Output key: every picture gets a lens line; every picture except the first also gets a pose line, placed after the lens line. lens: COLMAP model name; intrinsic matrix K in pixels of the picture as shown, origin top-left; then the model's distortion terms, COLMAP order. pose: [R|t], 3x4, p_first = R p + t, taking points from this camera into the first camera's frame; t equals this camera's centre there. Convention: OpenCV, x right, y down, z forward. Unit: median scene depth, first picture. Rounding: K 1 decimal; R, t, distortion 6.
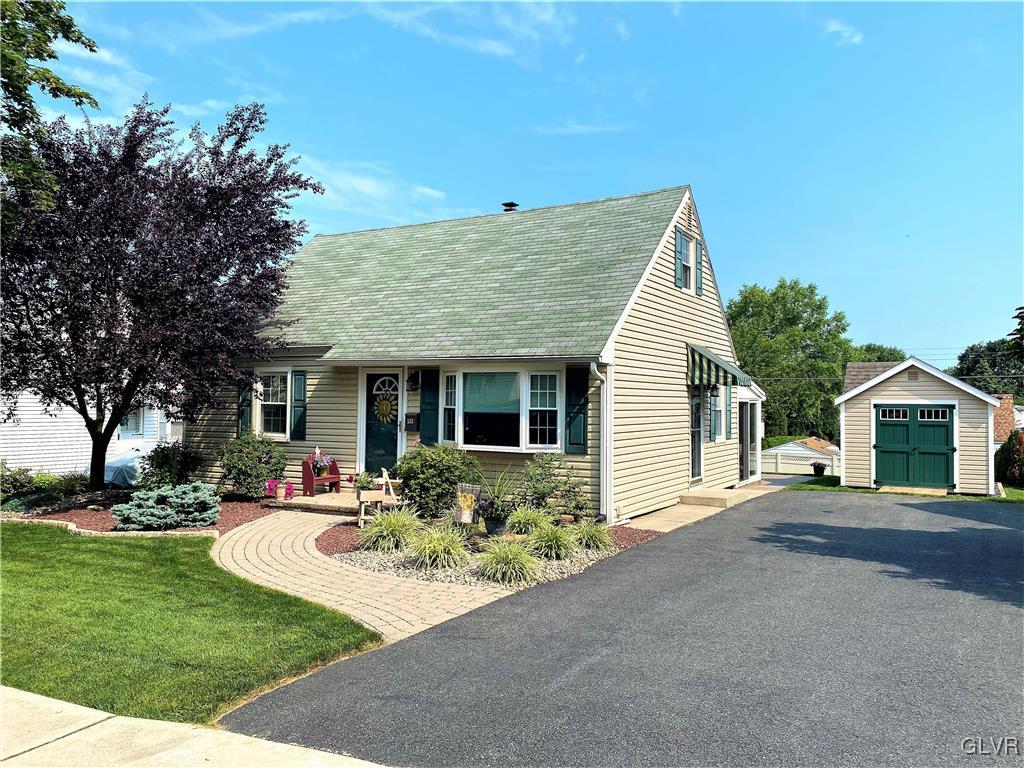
lens RADIAL K [[796.1, 0, 518.2], [0, 796.1, 379.8], [0, 0, 1]] dist [0.033293, -0.034957]
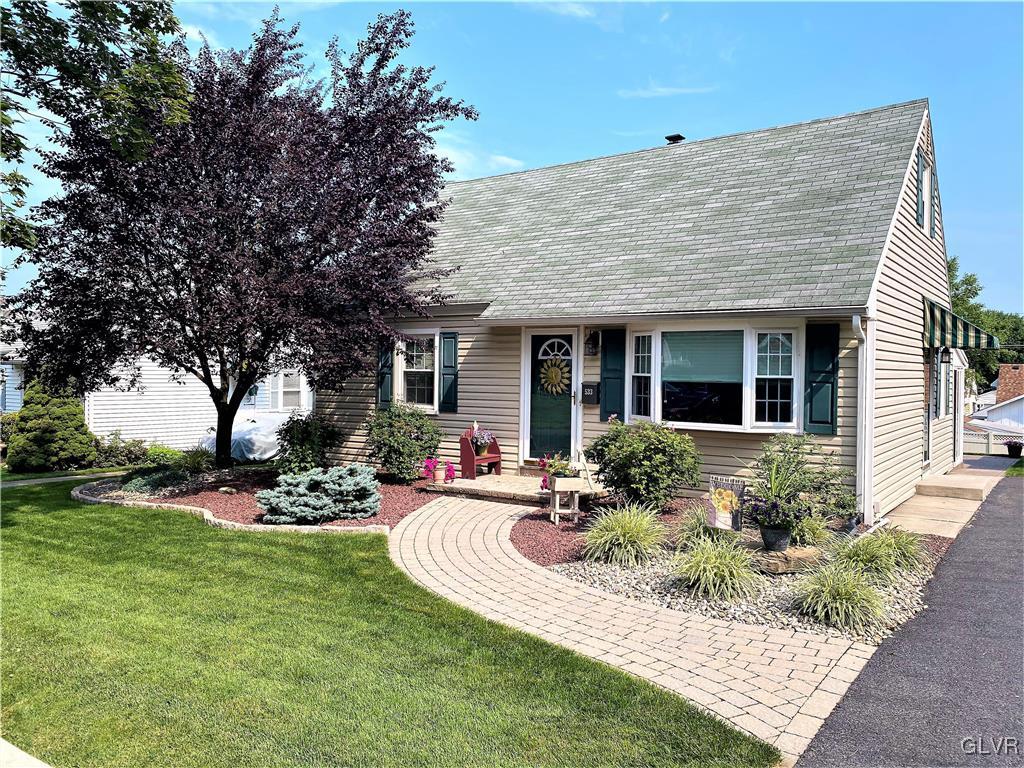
lens RADIAL K [[796.1, 0, 519.1], [0, 796.1, 378.4], [0, 0, 1]] dist [0.033293, -0.034957]
pose [[0.995572, 0.001769, -0.093989, -0.125764], [0.001442, 0.999418, 0.034082, 0.009589], [0.093995, -0.034067, 0.994990, 0.164181]]
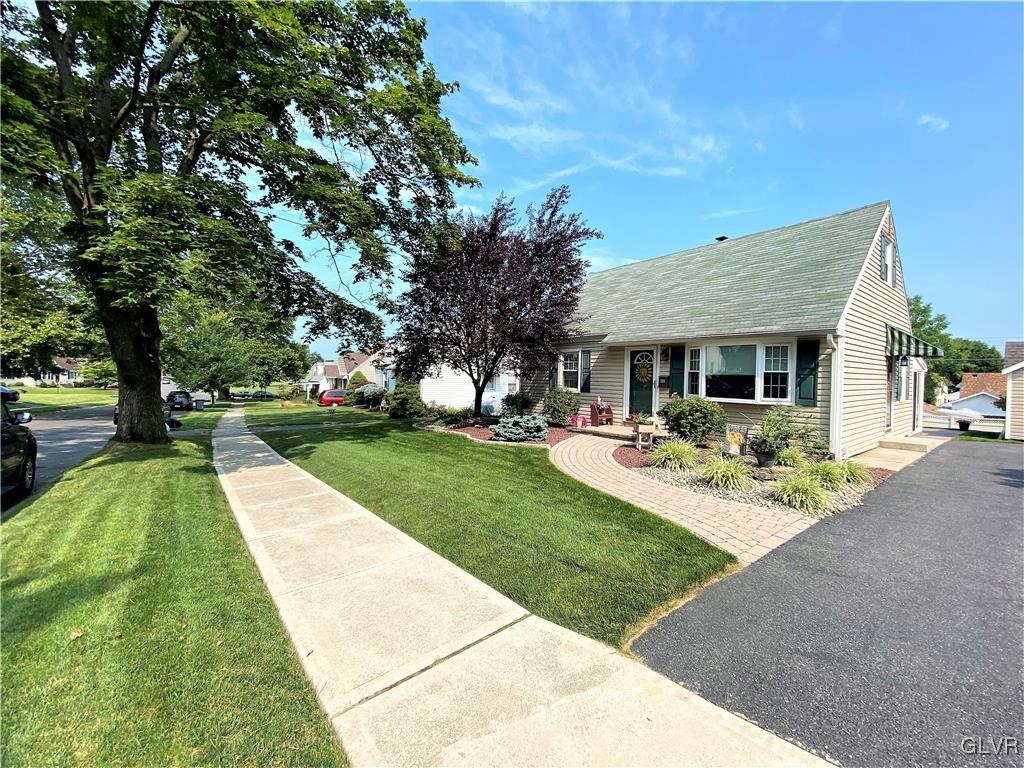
lens RADIAL K [[418.4, 0, 507.6], [0, 418.4, 385.7], [0, 0, 1]] dist [0.000066, -0.005041]
pose [[0.923988, 0.015314, -0.382115, -0.100857], [0.002244, 0.998964, 0.045460, 0.023722], [0.382415, -0.042862, 0.922996, 0.148490]]
